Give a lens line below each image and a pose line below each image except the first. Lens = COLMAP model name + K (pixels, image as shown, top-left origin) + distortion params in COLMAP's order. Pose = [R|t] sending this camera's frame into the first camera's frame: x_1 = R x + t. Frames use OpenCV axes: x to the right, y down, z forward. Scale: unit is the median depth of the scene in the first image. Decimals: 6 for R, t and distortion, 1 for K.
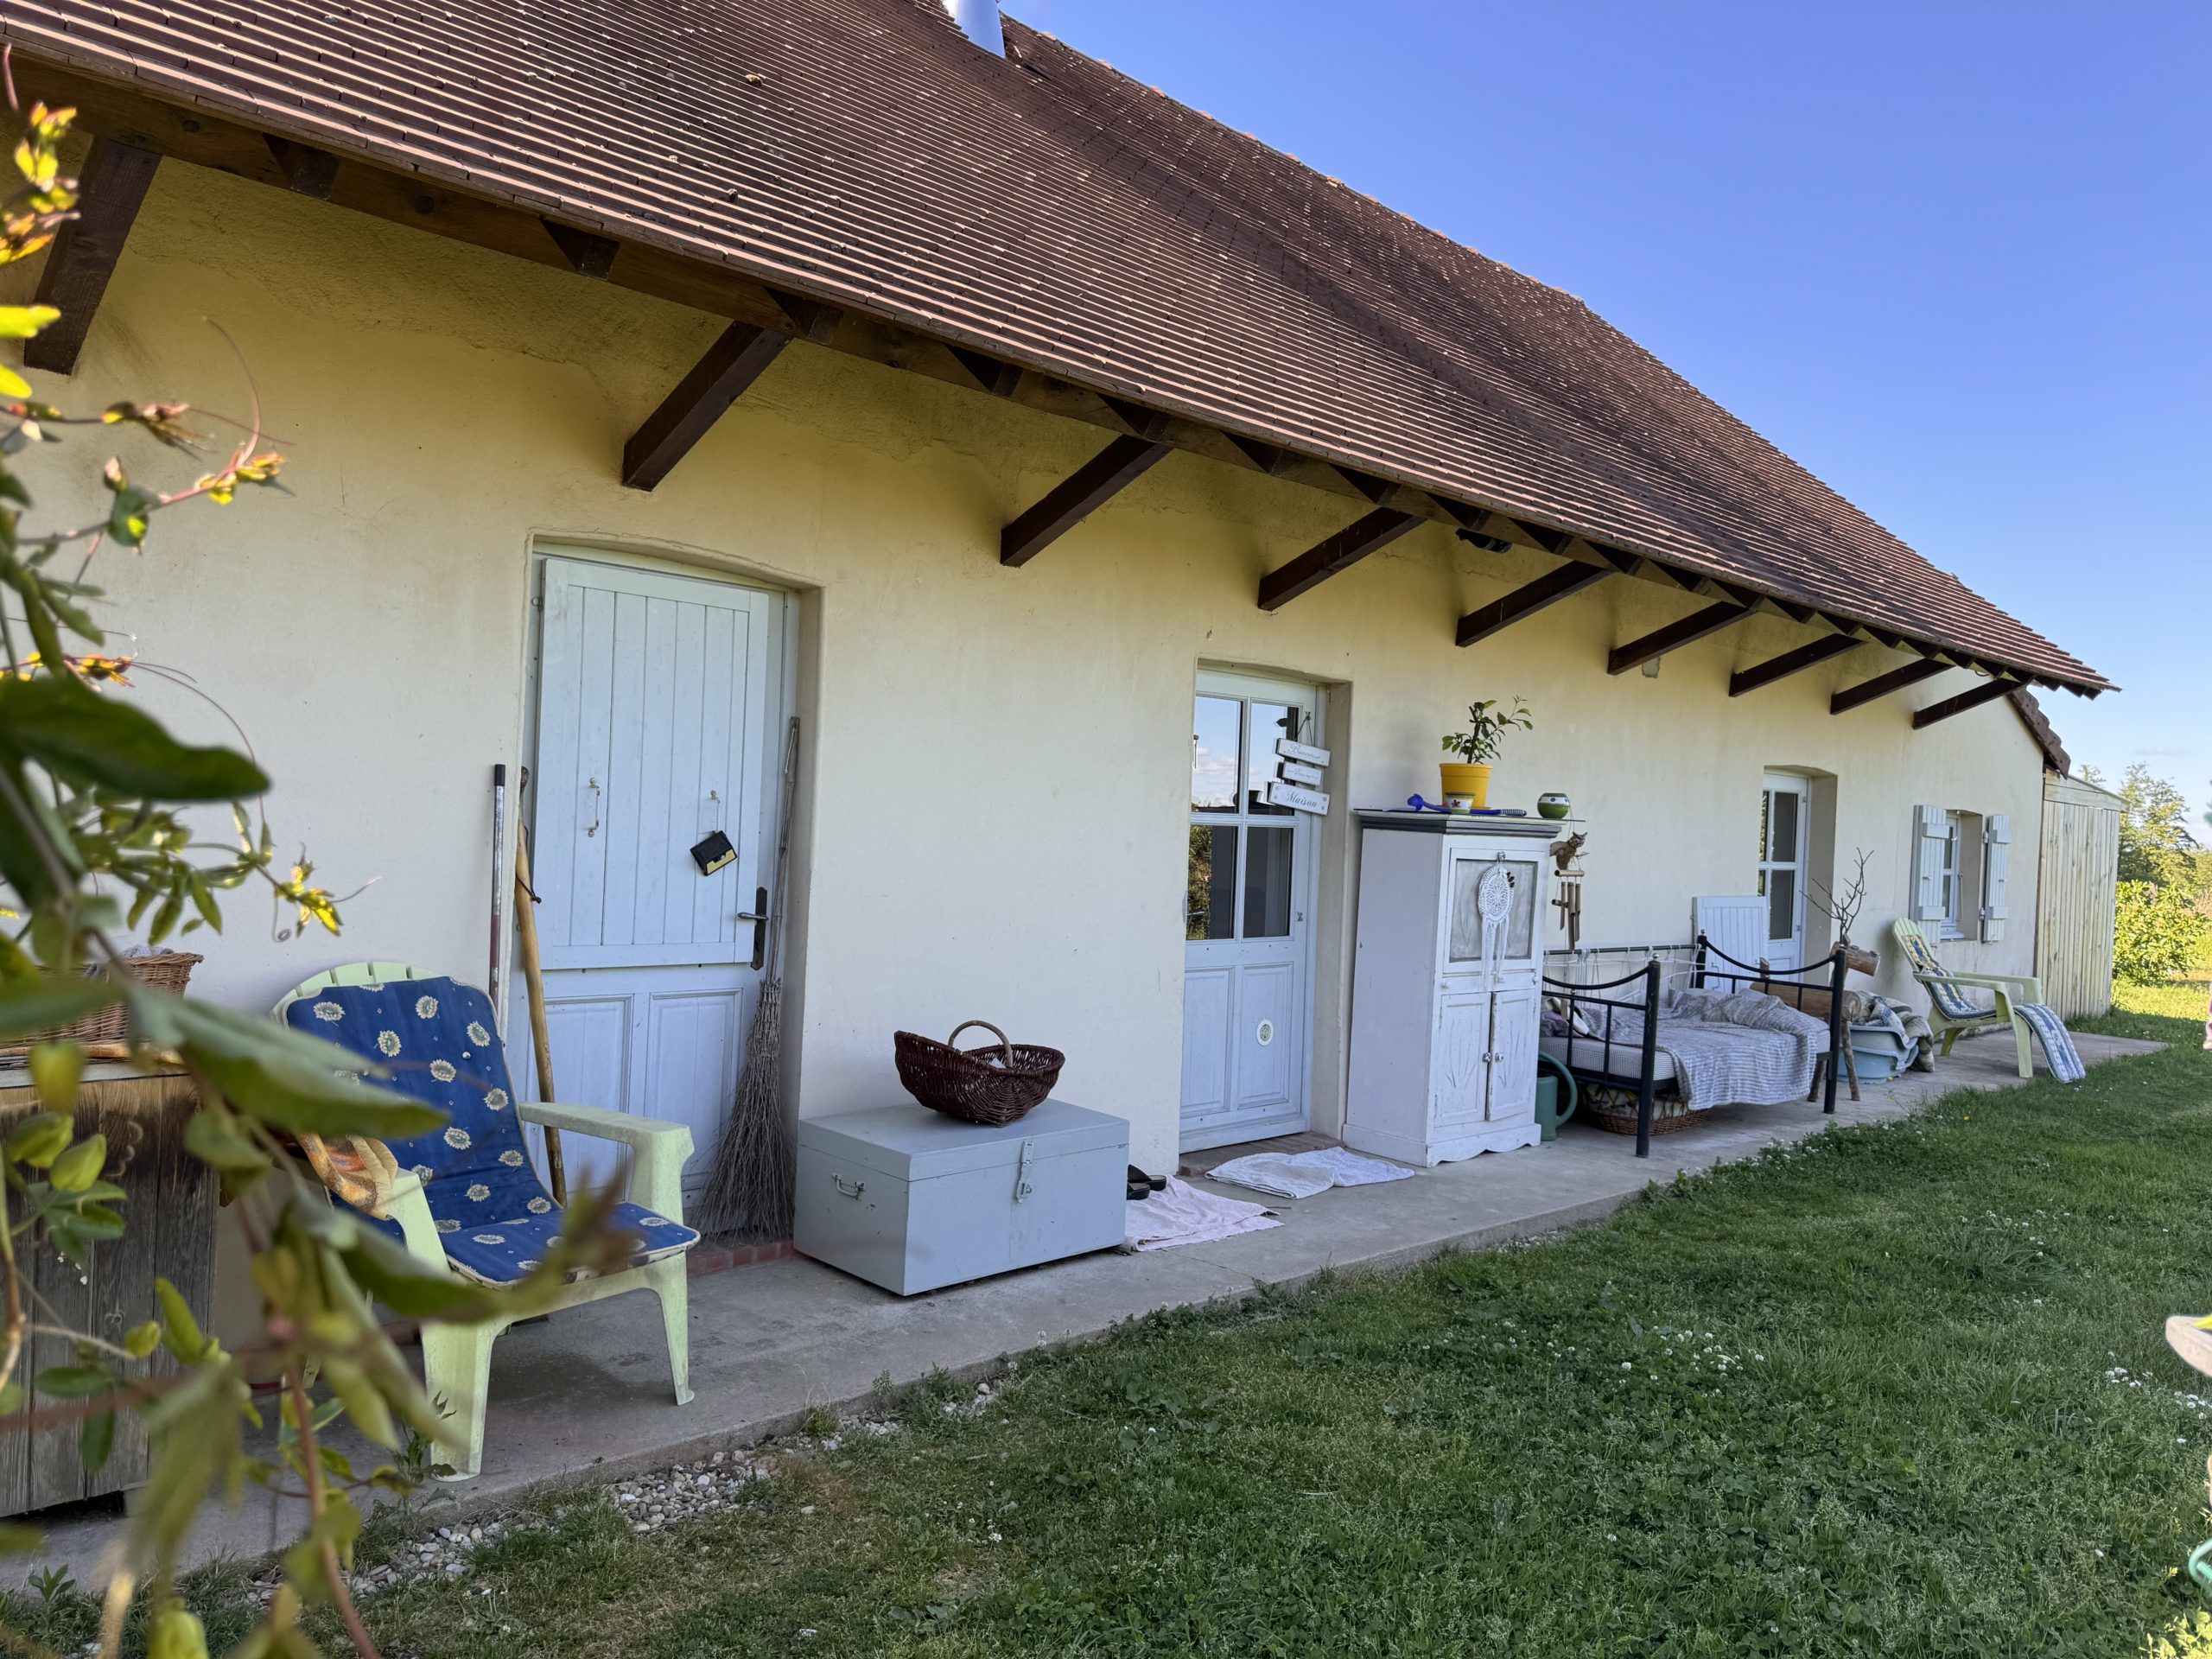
lens RADIAL K [[1576.7, 0, 1109.0], [0, 1576.7, 822.3], [0, 0, 1]] dist [0.046857, -0.035533]
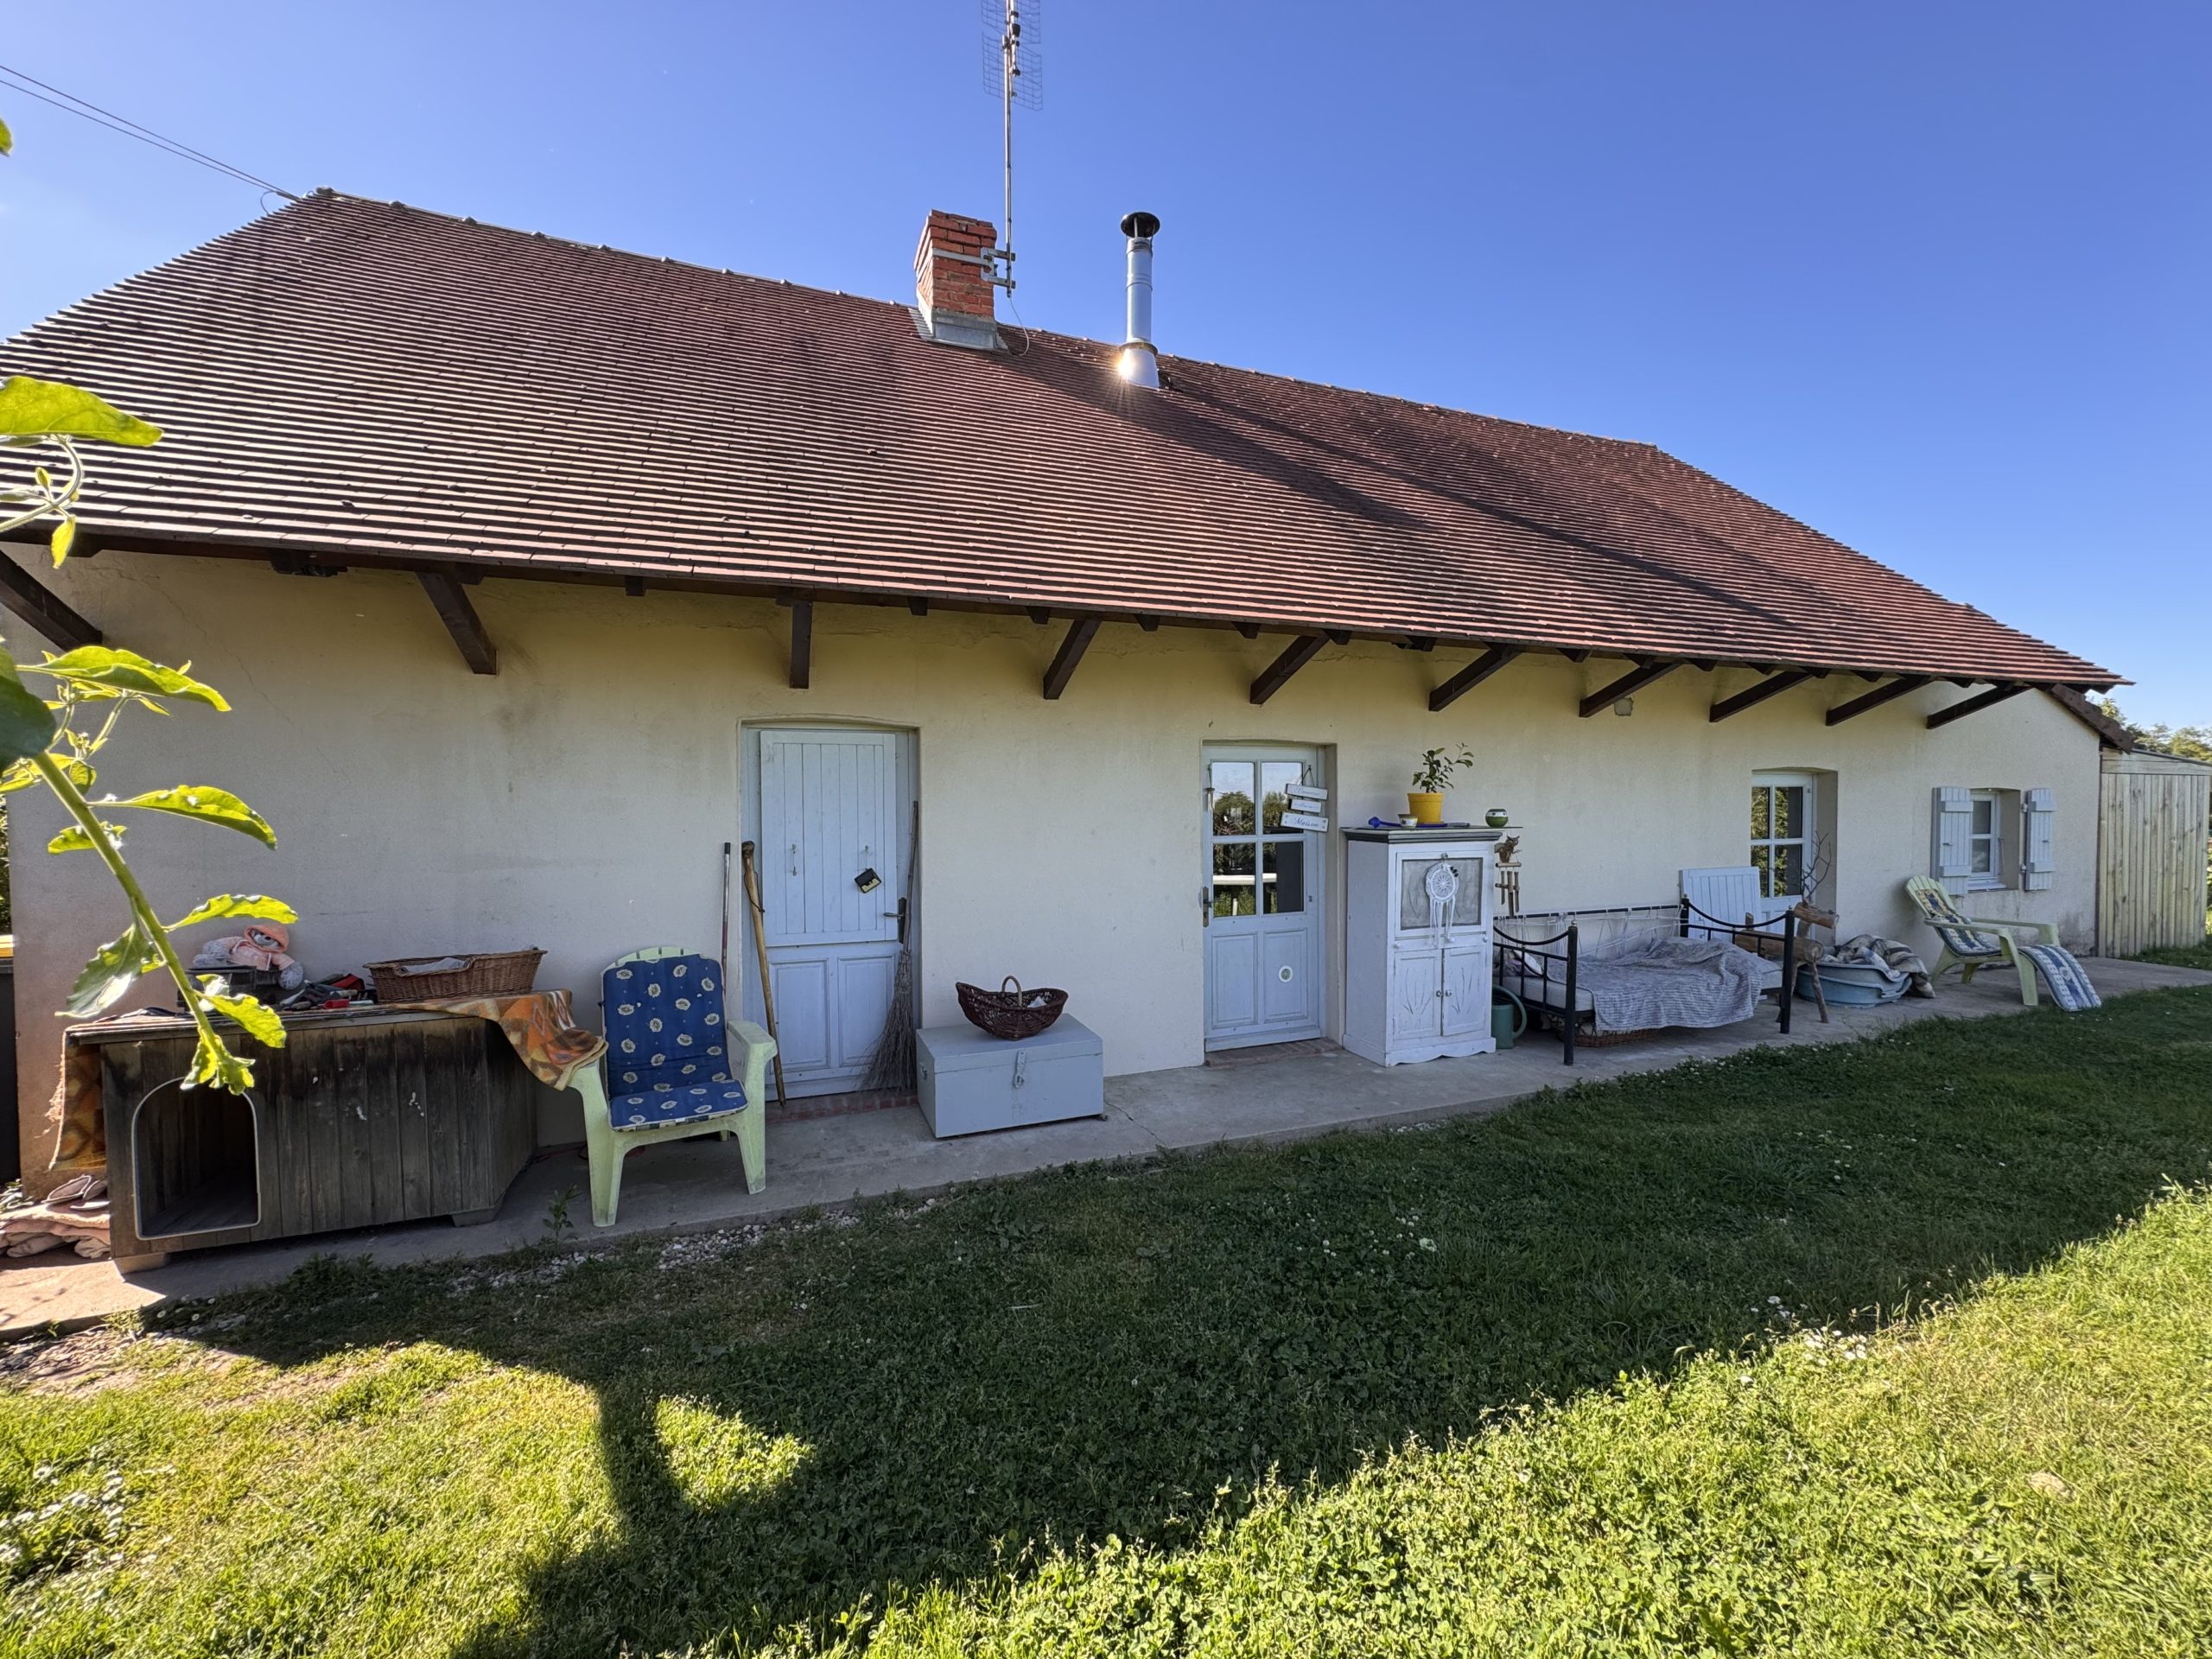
lens RADIAL K [[885.1, 0, 1105.3], [0, 885.1, 827.9], [0, 0, 1]] dist [-0.003341, 0.001336]
pose [[0.915922, -0.040518, -0.399305, 0.295767], [0.047299, 0.998855, 0.007139, -0.025682], [0.398558, -0.025425, 0.916790, 0.130172]]
